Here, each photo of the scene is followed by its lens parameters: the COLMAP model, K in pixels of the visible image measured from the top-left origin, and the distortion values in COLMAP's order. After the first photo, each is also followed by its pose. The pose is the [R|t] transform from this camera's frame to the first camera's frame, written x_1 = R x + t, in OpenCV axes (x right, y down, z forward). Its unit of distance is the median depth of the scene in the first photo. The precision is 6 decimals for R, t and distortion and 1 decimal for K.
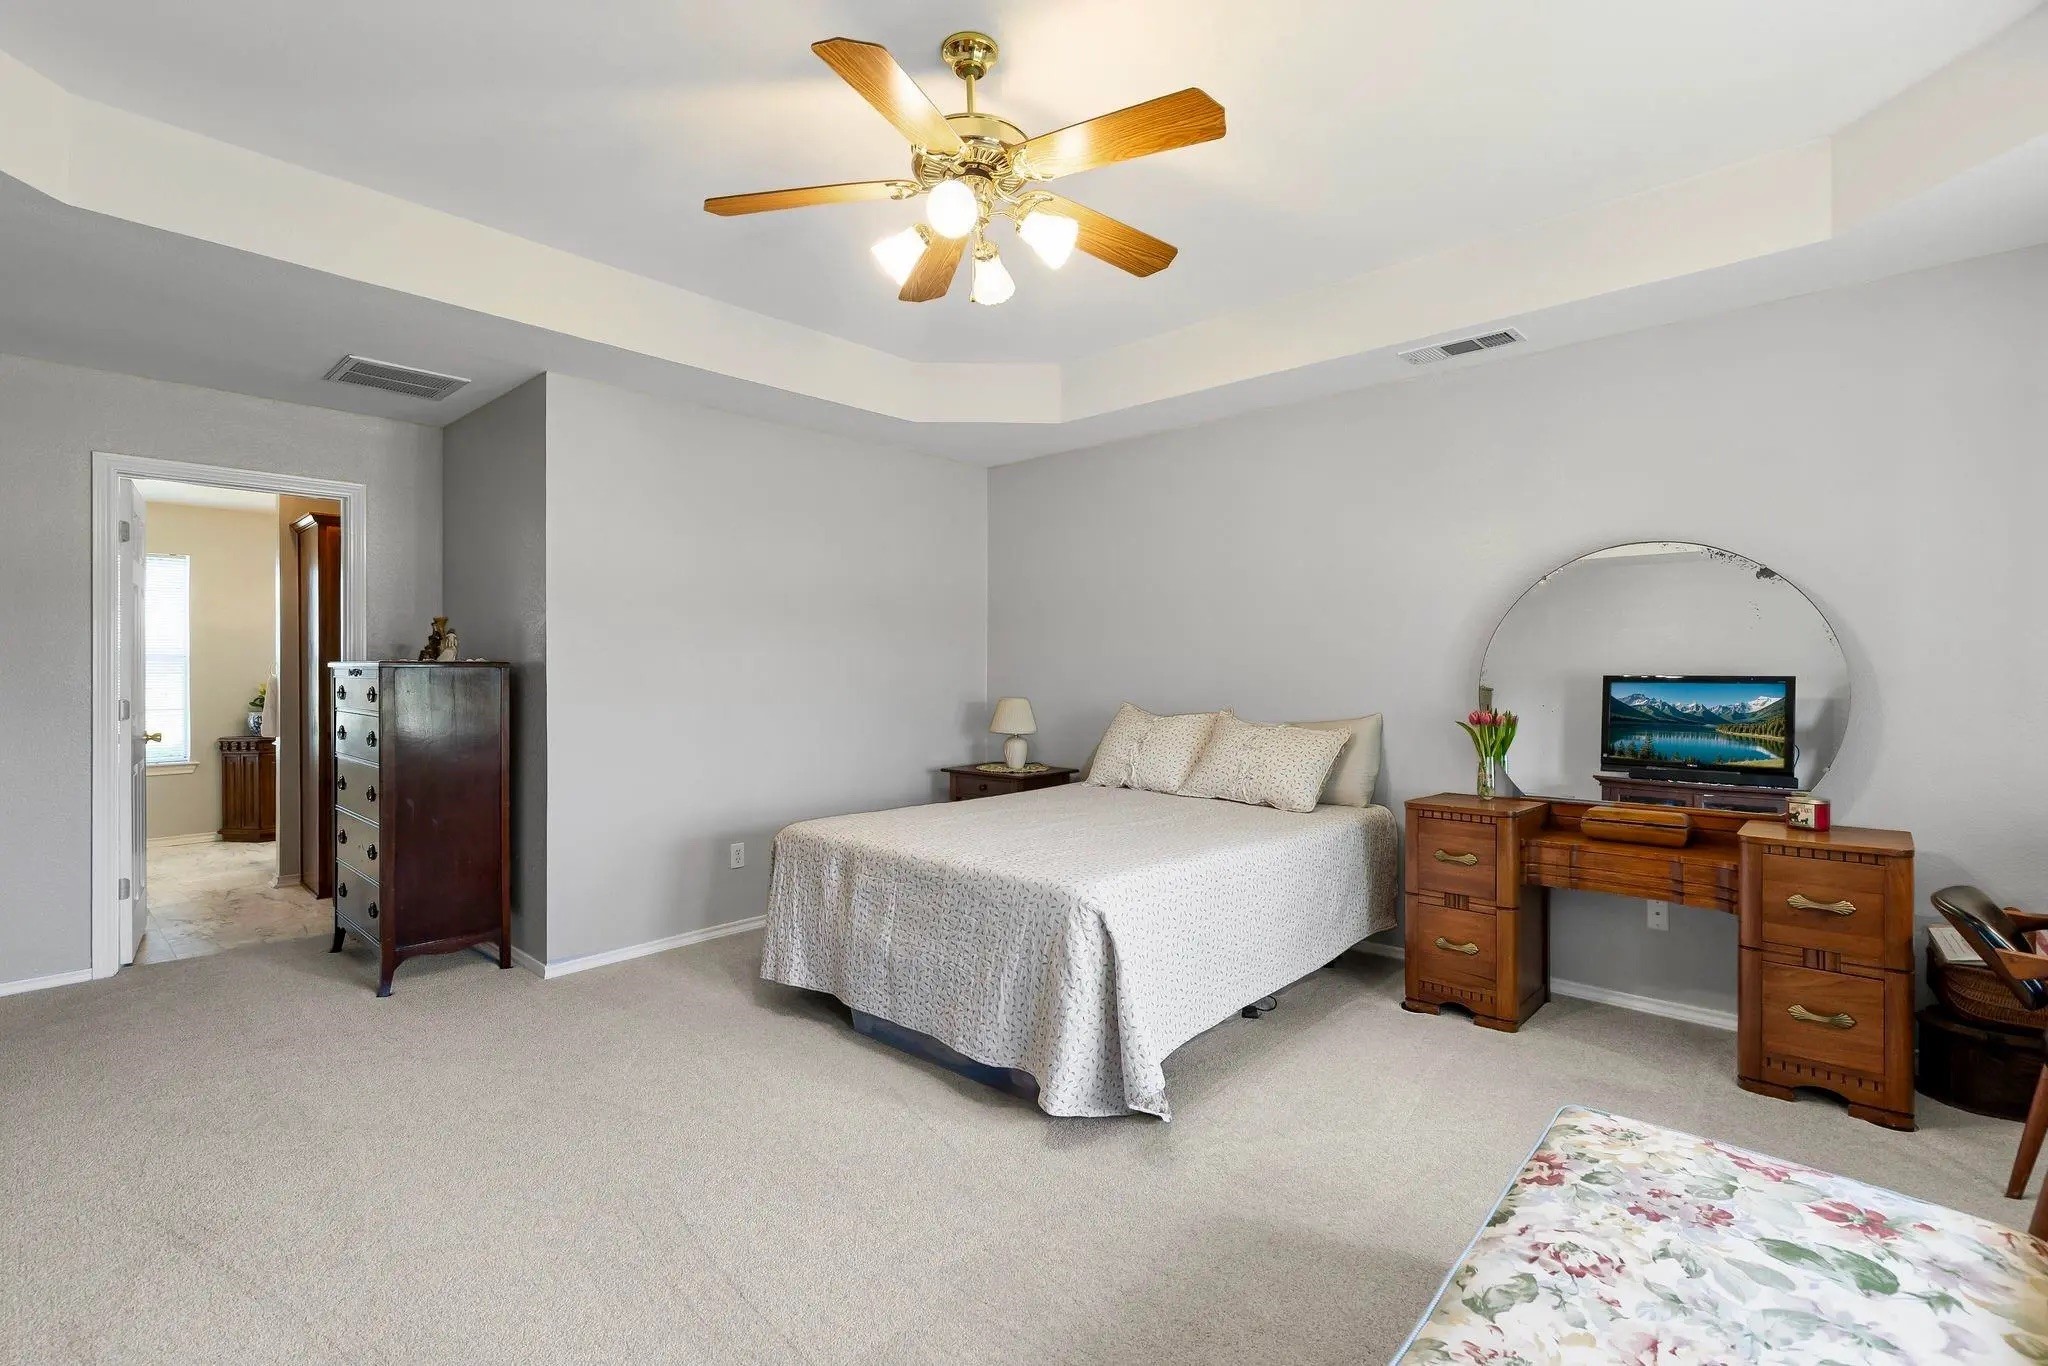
lens RADIAL K [[945.0, 0, 1024.0], [0, 945.0, 683.0], [0, 0, 1]] dist [0.001047, 0.000073]
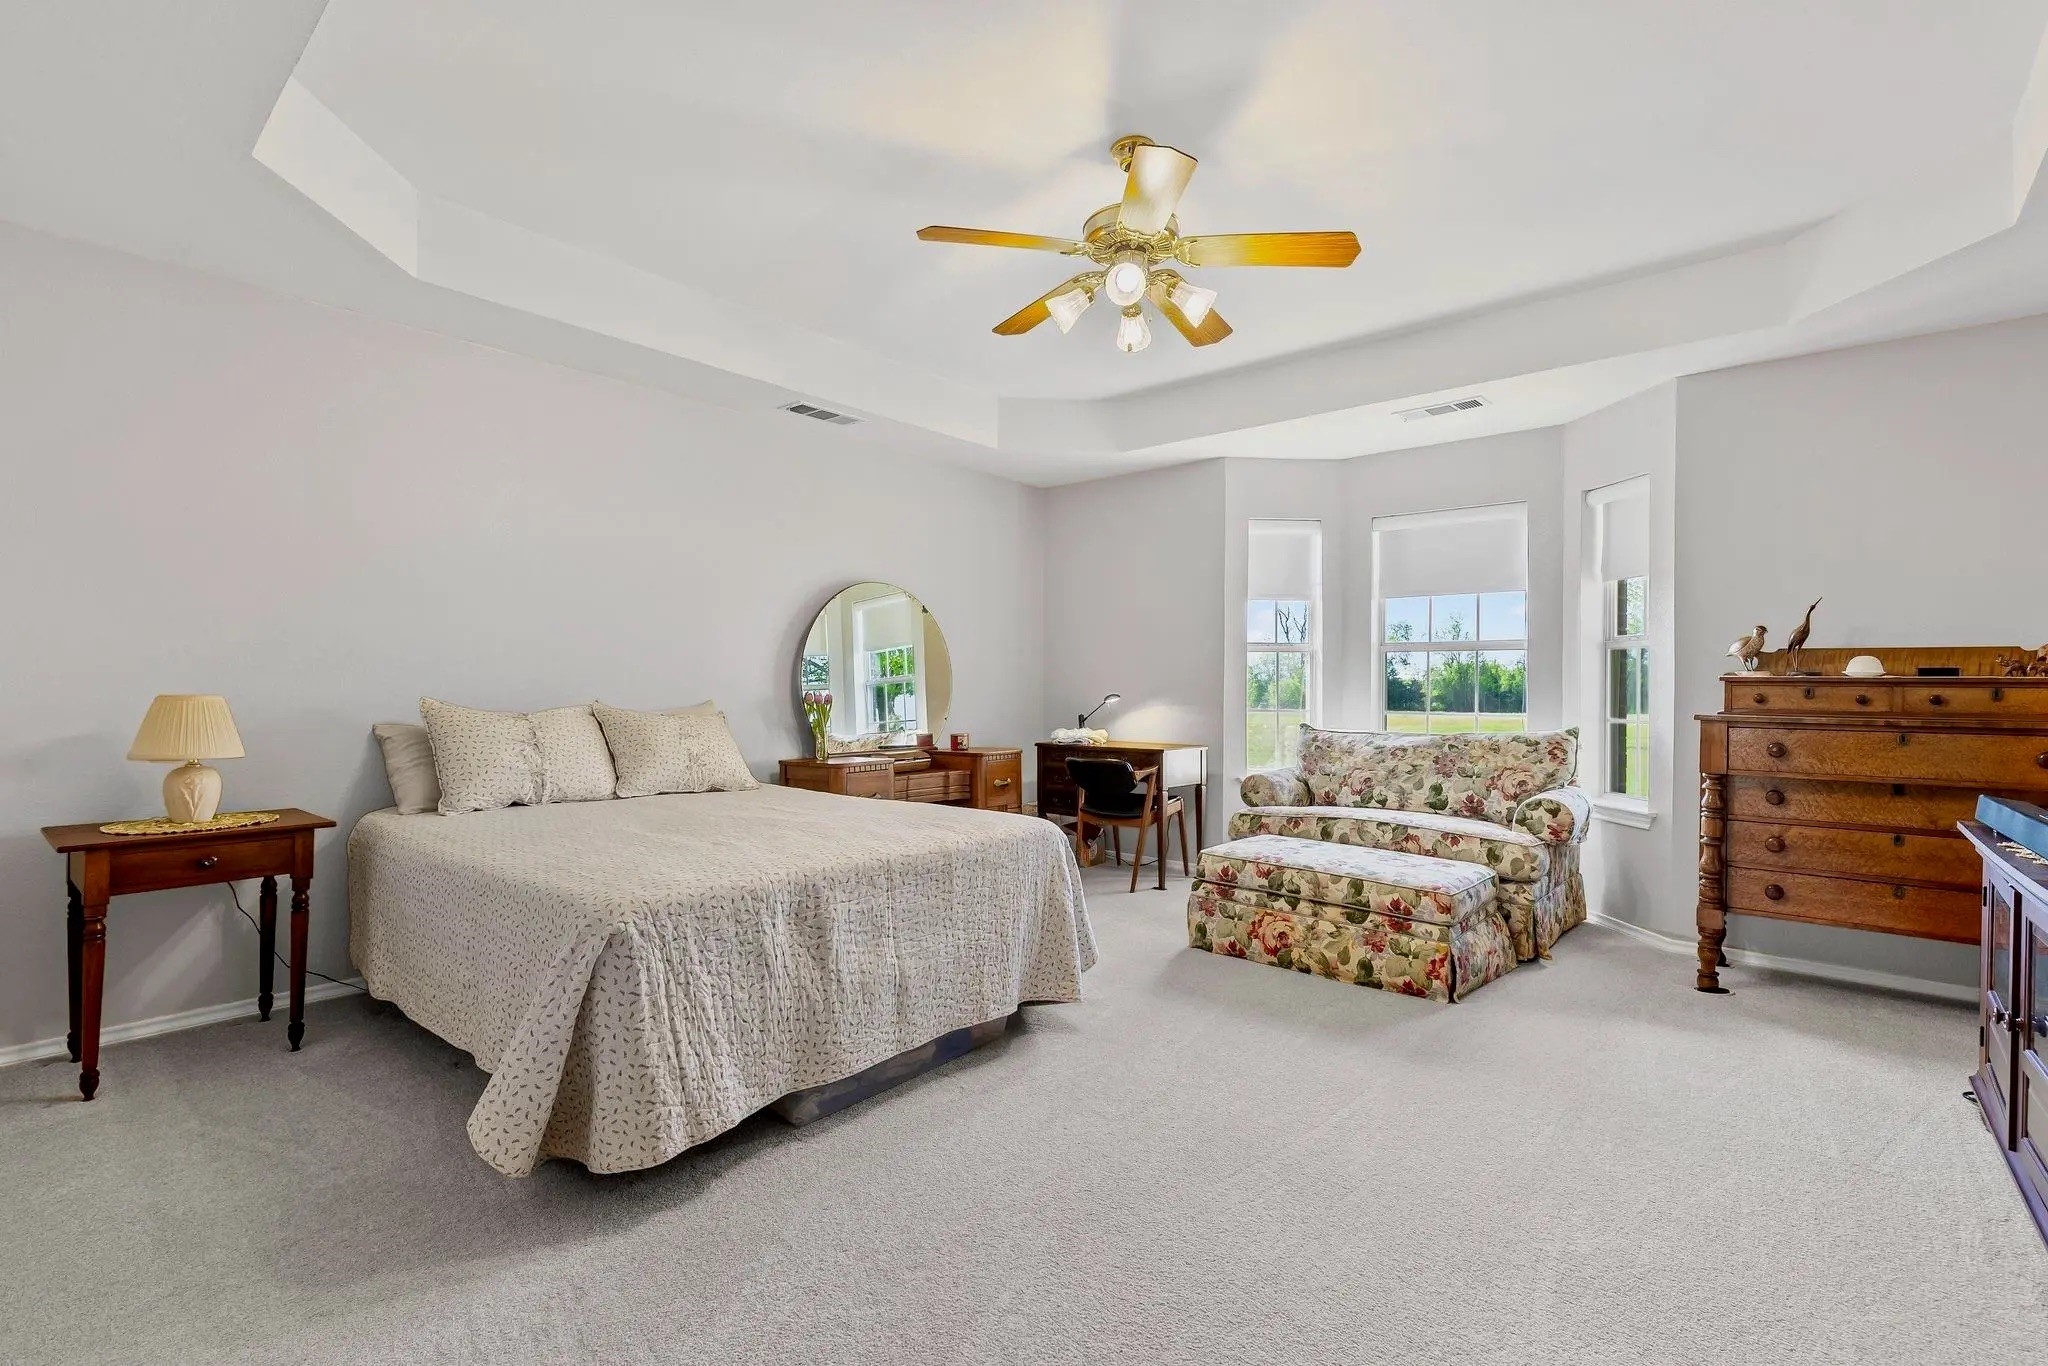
lens RADIAL K [[897.2, 0, 1023.8], [0, 897.2, 717.8], [0, 0, 1]] dist [-0.000467, -0.000086]
pose [[-0.028697, -0.034879, 0.998979, -0.911414], [0.013381, 0.999288, 0.035274, 0.026897], [-0.999499, 0.014379, -0.028210, 0.876175]]
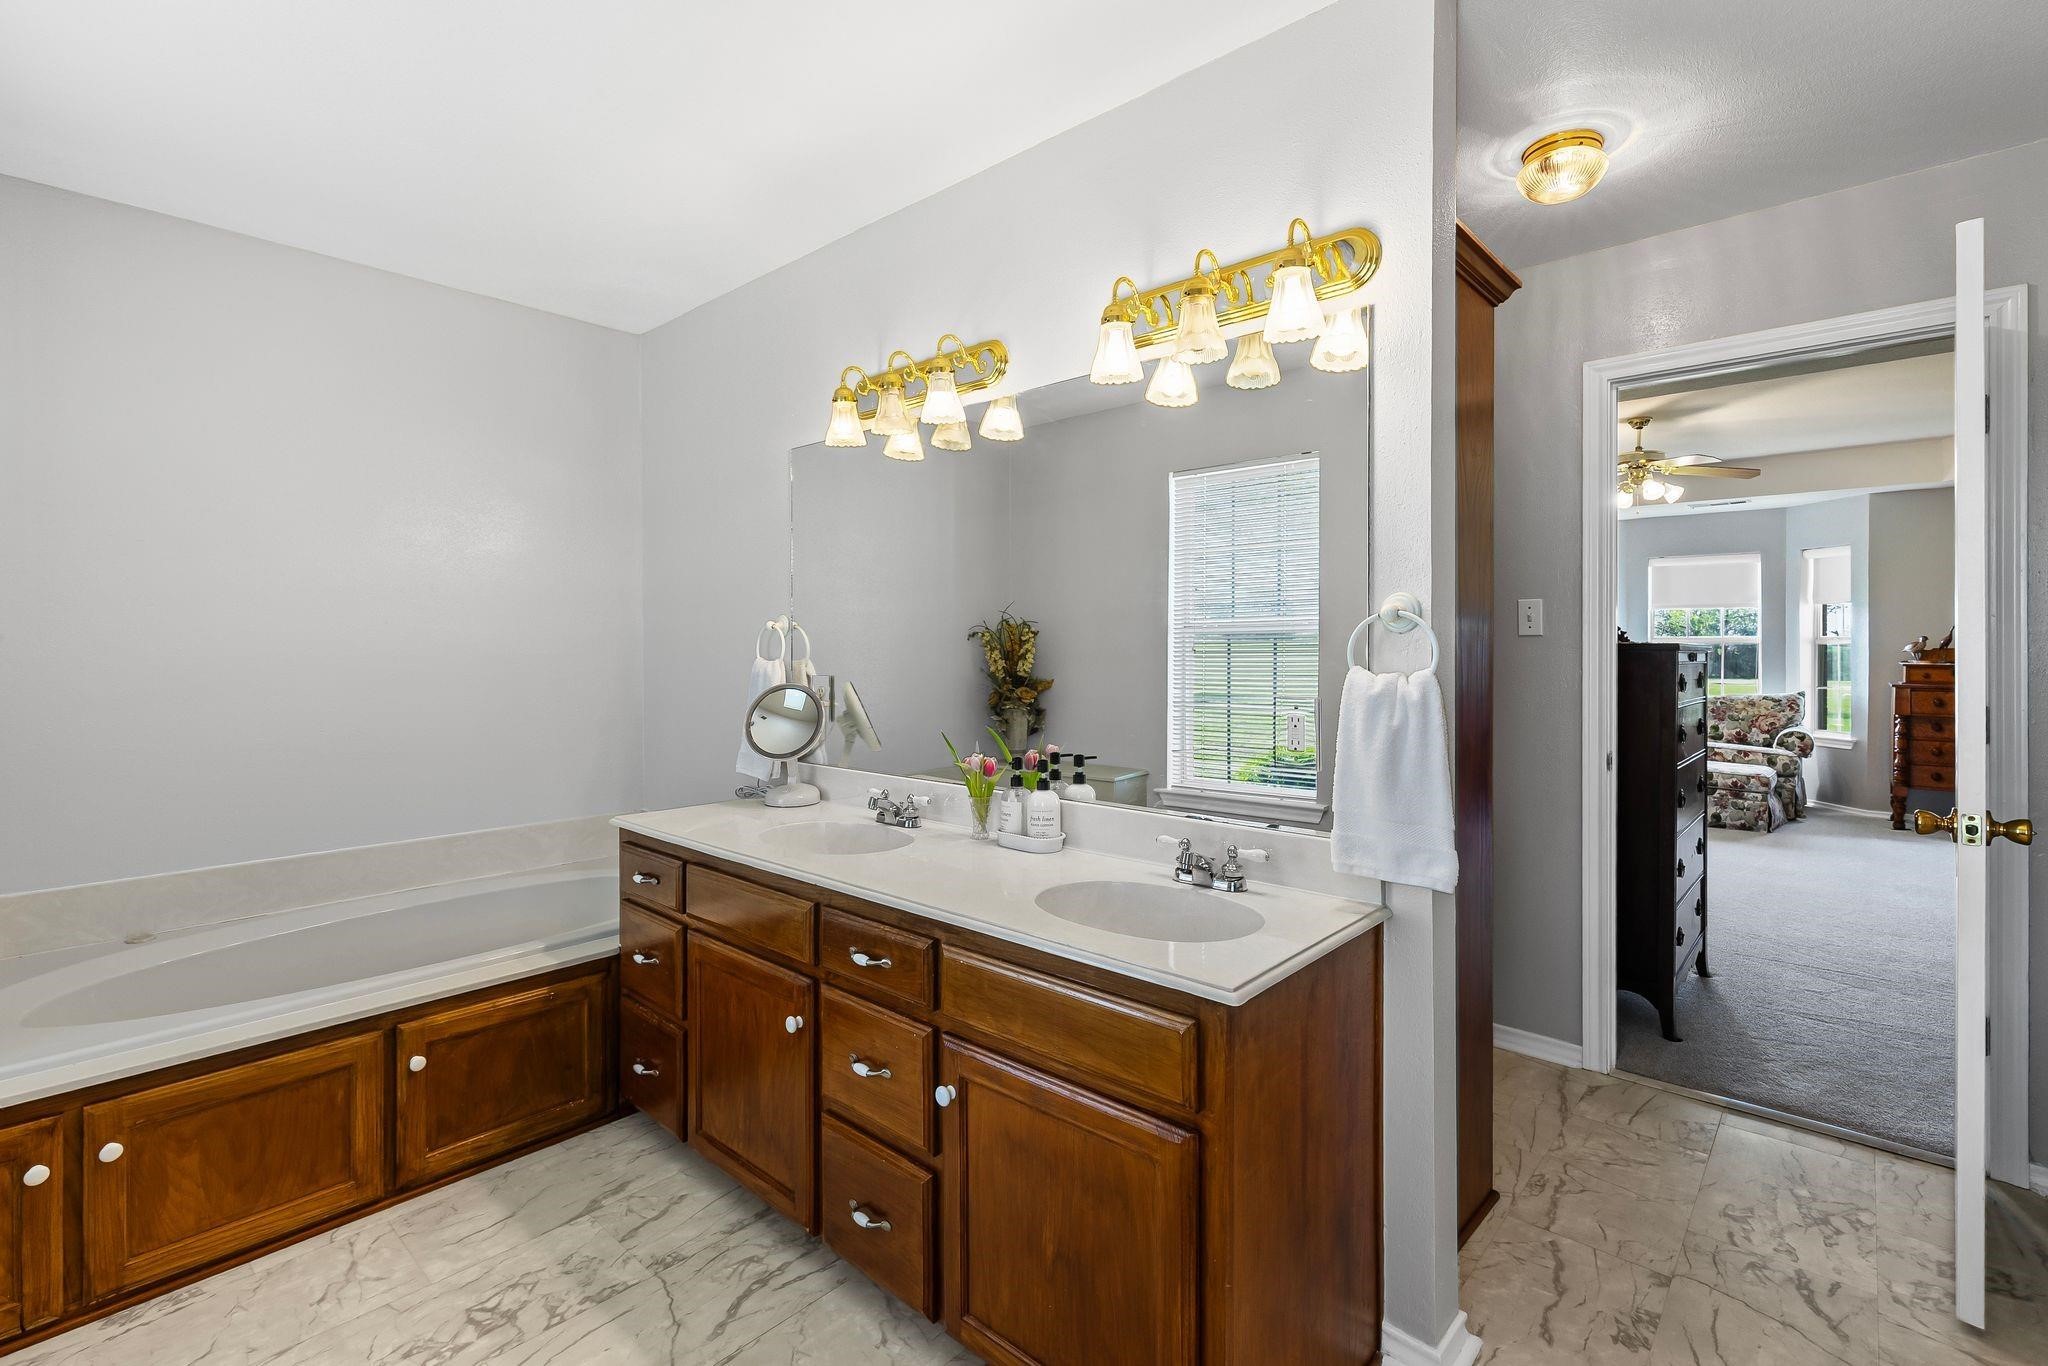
lens RADIAL K [[904.1, 0, 1024.0], [0, 904.1, 683.0], [0, 0, 1]] dist [0.000646, 0.000030]
pose [[-0.003900, -0.035451, 0.999364, -1.307545], [0.019467, 0.999179, 0.035520, -0.000743], [-0.999803, 0.019593, -0.003207, 1.330702]]
